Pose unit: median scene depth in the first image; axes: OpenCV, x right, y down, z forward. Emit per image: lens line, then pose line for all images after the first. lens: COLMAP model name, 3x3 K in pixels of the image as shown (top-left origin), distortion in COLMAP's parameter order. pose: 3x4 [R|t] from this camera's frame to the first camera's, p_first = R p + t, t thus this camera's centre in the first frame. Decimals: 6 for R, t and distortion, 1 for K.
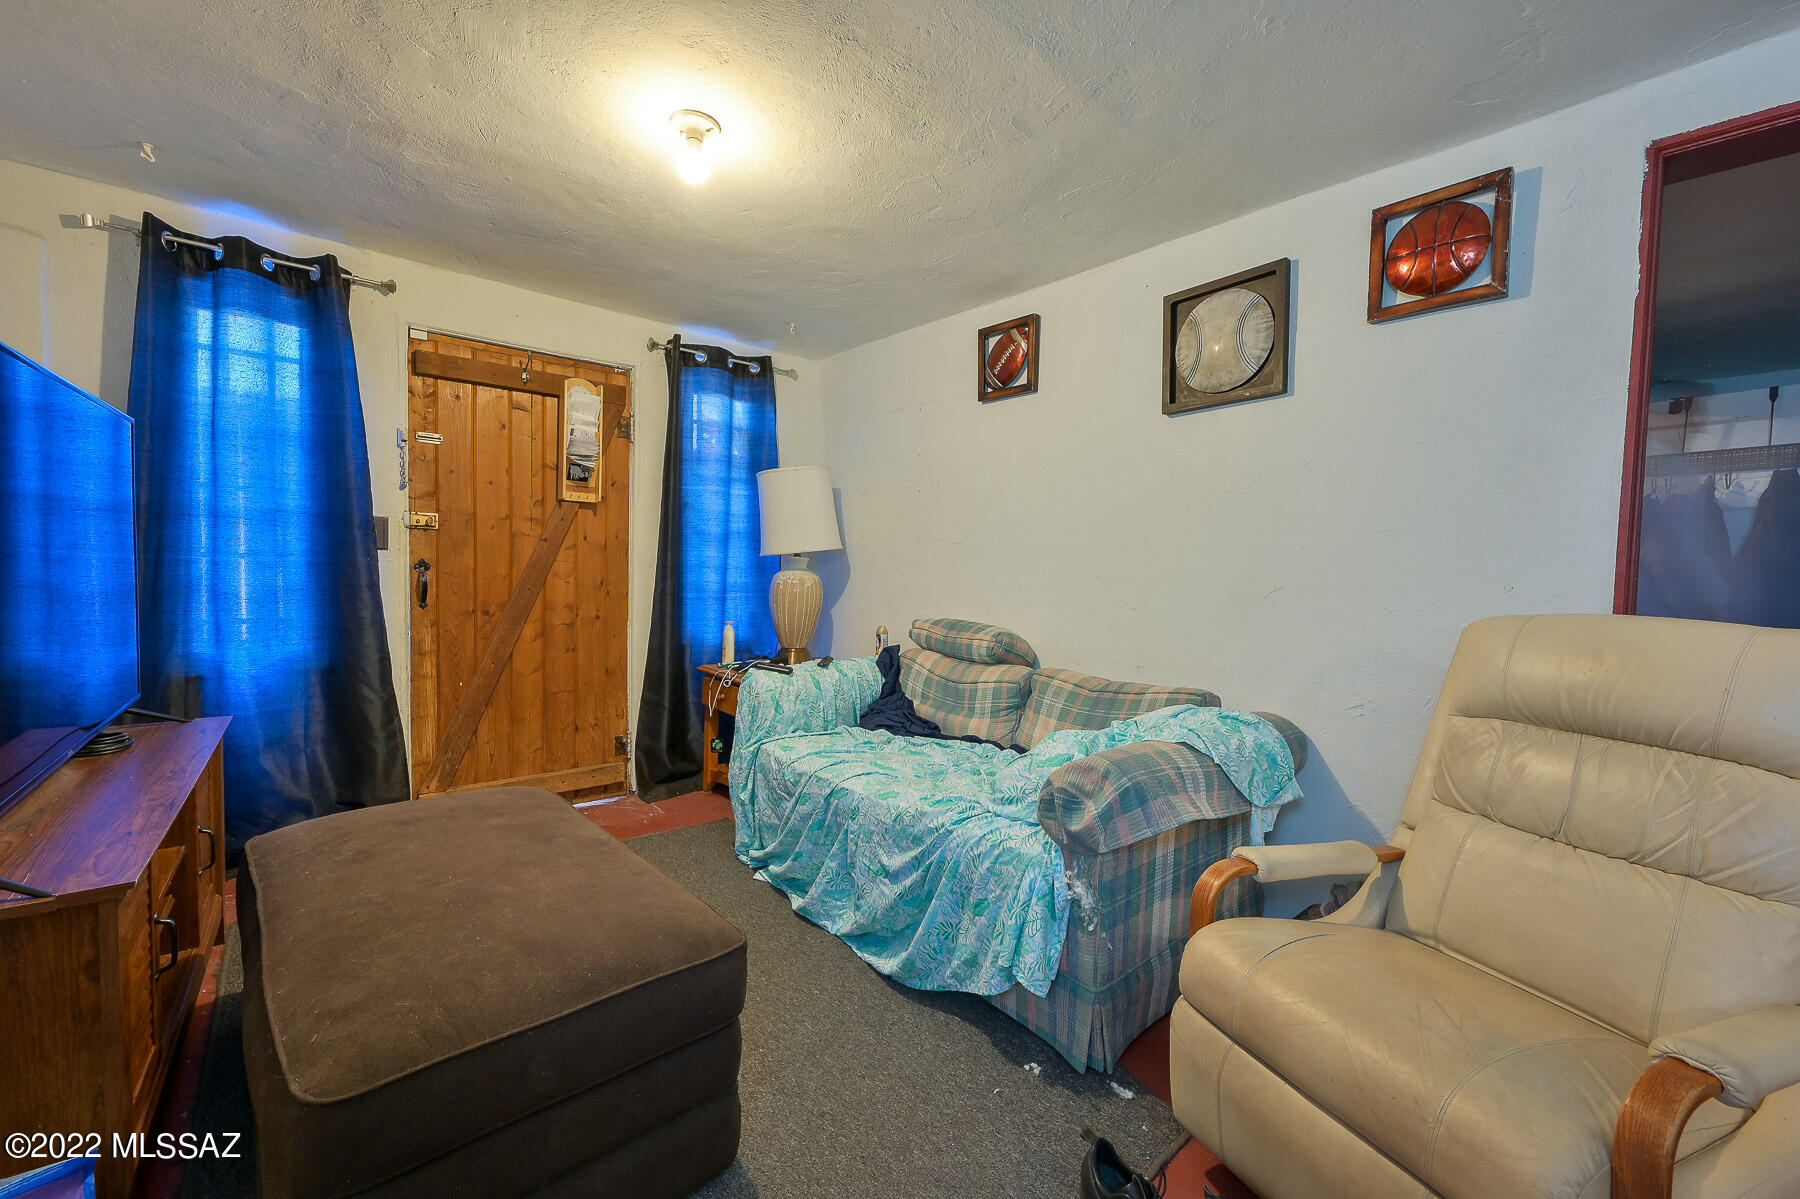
lens RADIAL K [[721.0, 0, 900.0], [0, 721.0, 599.5], [0, 0, 1]] dist [-0.001300, -0.000056]
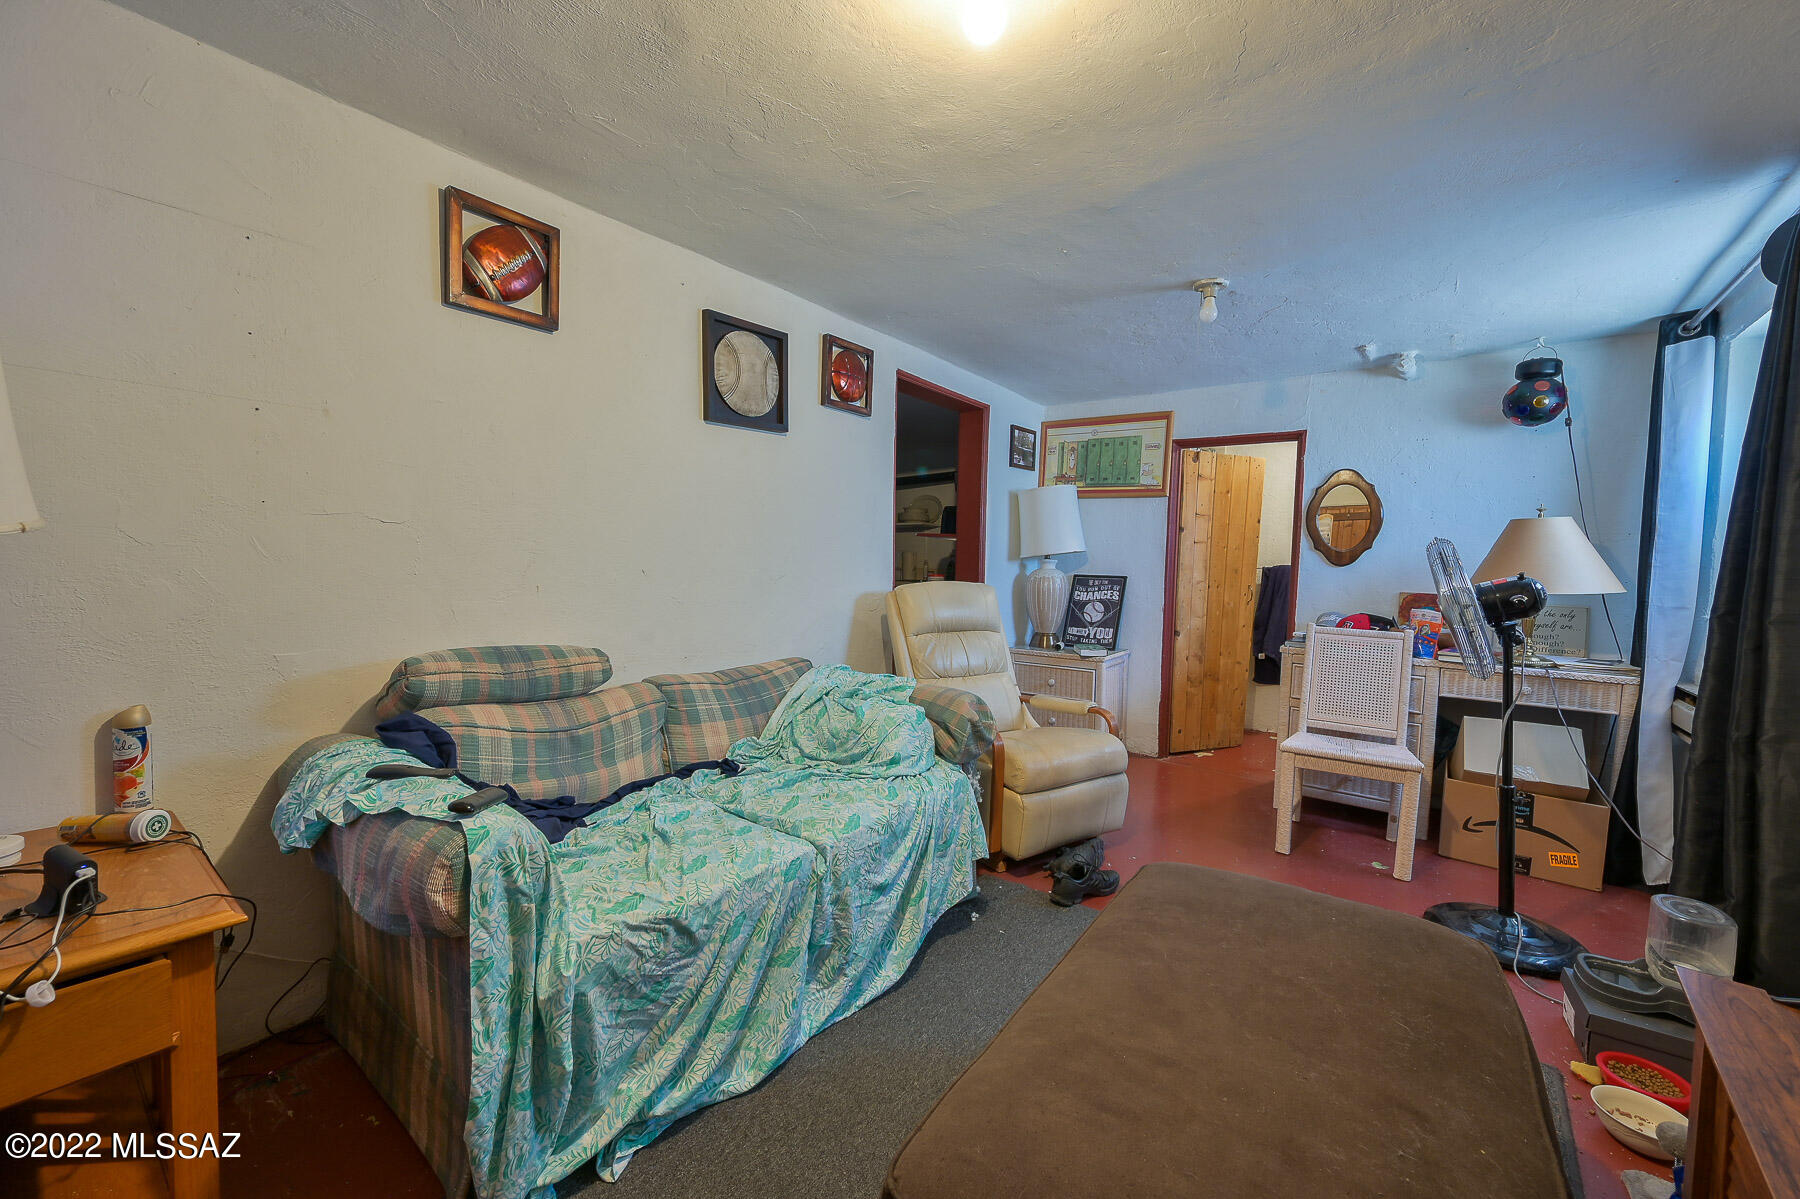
lens RADIAL K [[708.5, 0, 901.9], [0, 708.5, 602.4], [0, 0, 1]] dist [0.000073, -0.000592]
pose [[-0.197724, -0.087322, 0.976361, -0.779334], [0.020190, 0.995450, 0.093118, -0.080825], [-0.980050, 0.038125, -0.195062, 0.966685]]
